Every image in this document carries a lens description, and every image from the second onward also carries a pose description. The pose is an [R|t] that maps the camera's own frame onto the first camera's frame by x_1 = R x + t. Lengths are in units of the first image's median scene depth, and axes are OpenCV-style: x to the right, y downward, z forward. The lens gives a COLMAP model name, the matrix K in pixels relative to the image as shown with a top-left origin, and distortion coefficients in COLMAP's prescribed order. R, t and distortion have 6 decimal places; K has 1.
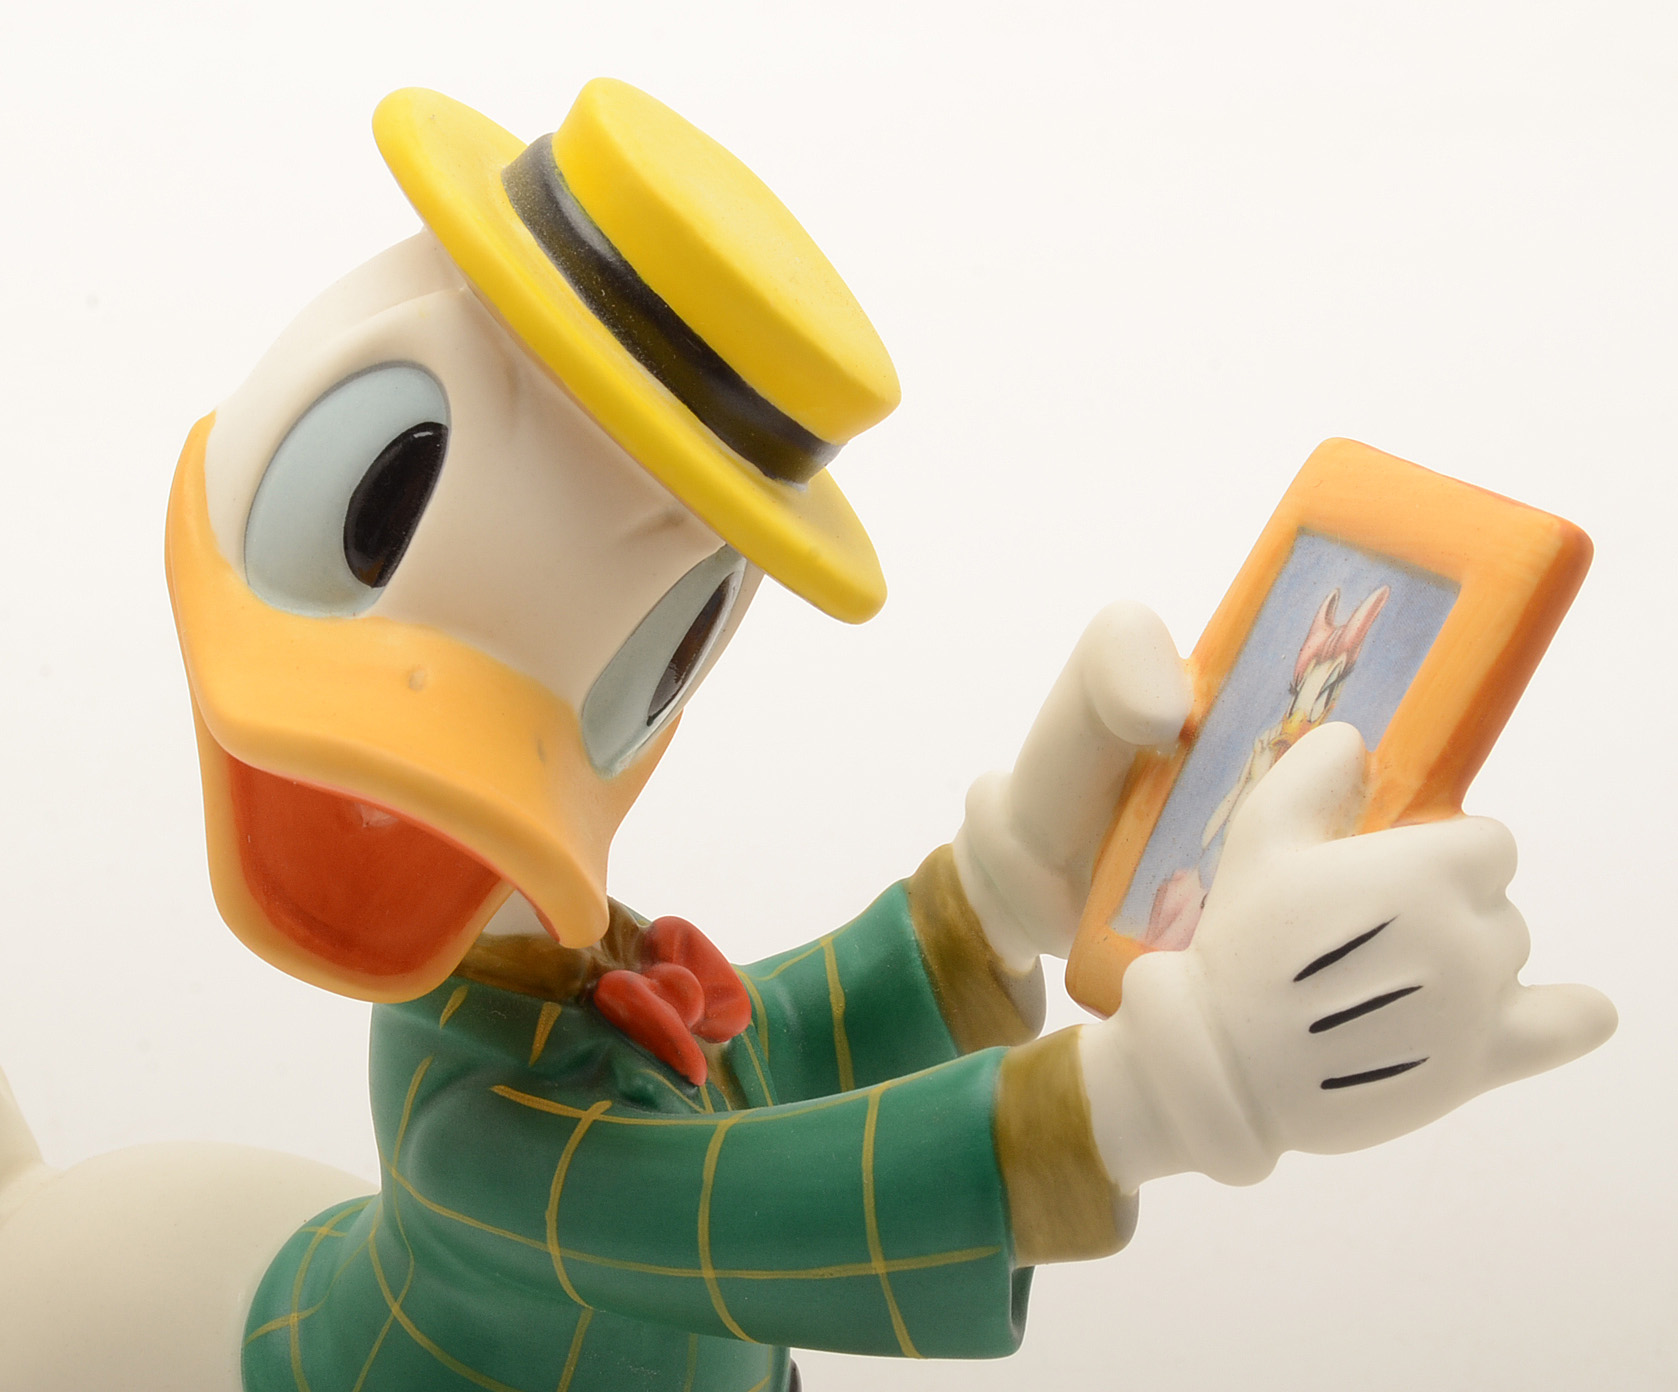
lens RADIAL K [[5551.3, 0, 767.8], [0, 5551.3, 604.5], [0, 0, 1]] dist [-0.003950, 0.000000]
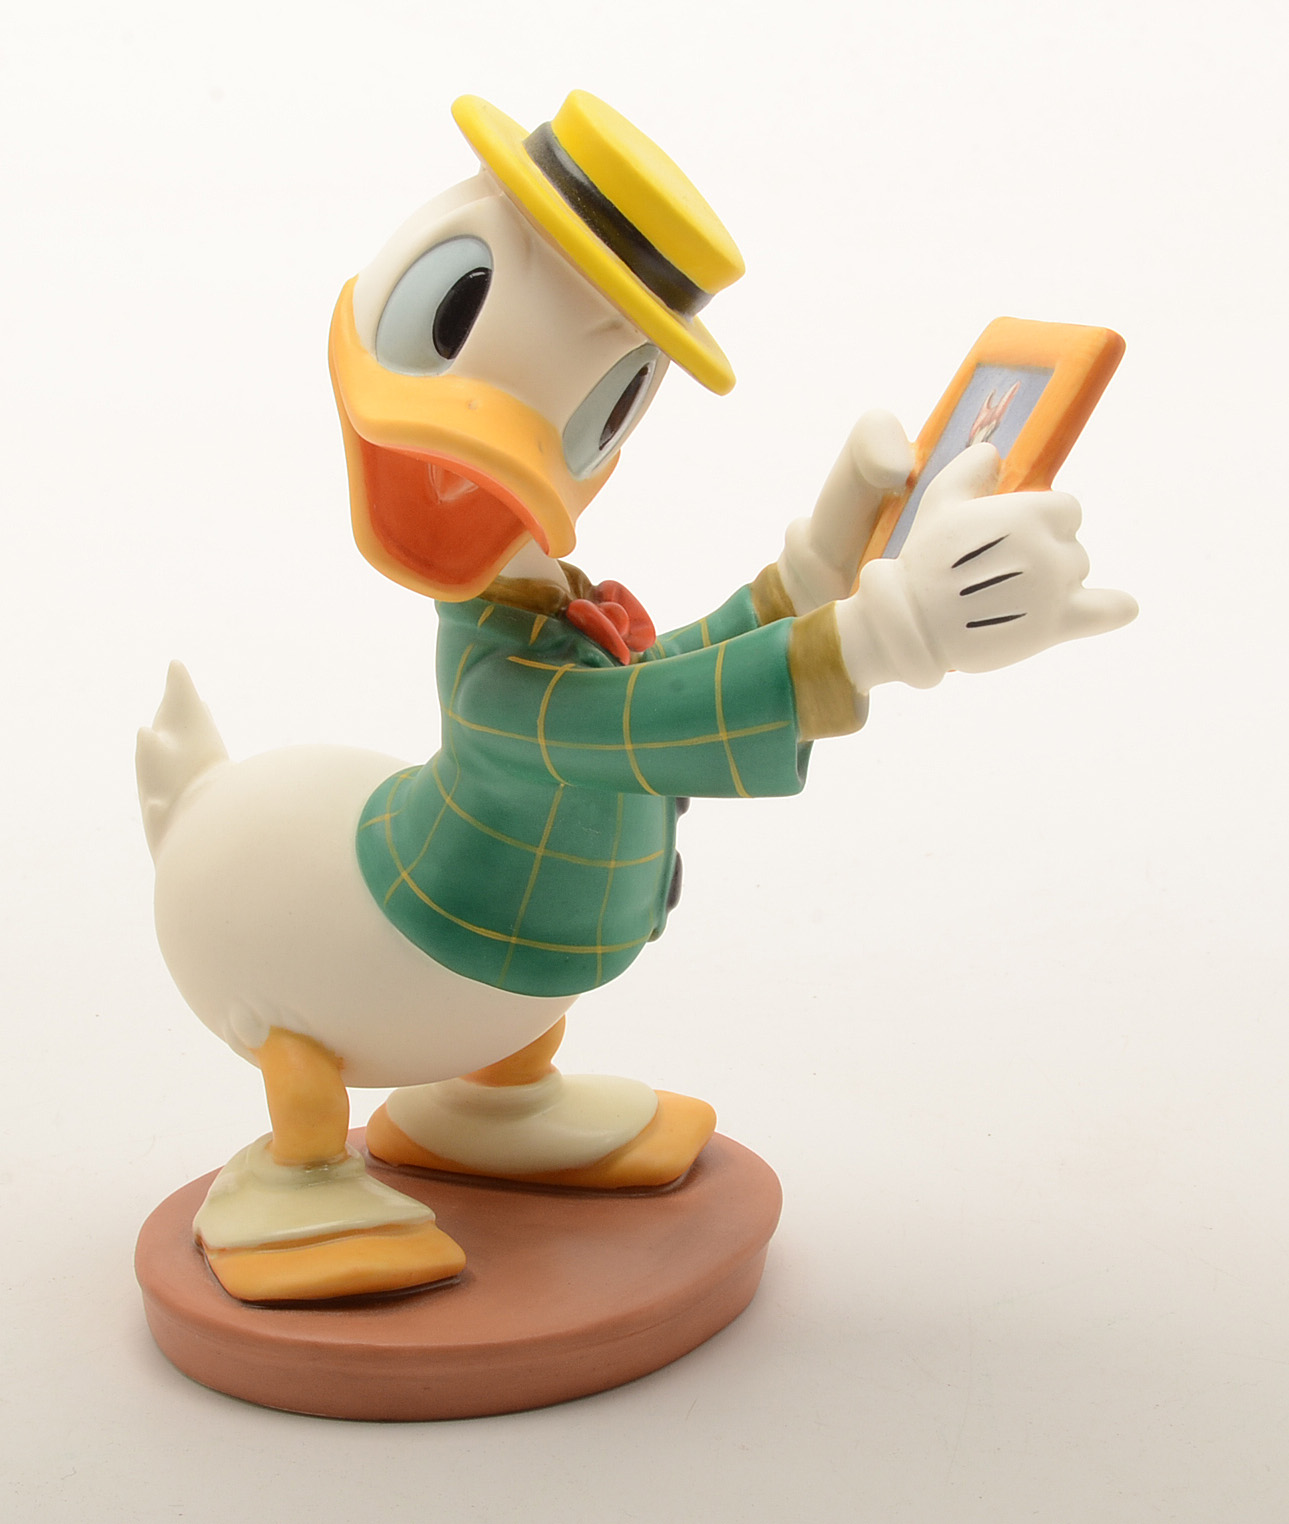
lens RADIAL K [[5764.8, 0, 641.3], [0, 5764.8, 758.8], [0, 0, 1]] dist [-0.122809, 0.000000]
pose [[0.999813, 0.014948, -0.012255, 0.016011], [-0.015566, 0.998526, -0.051990, 0.219428], [0.011460, 0.052171, 0.998572, -0.846421]]
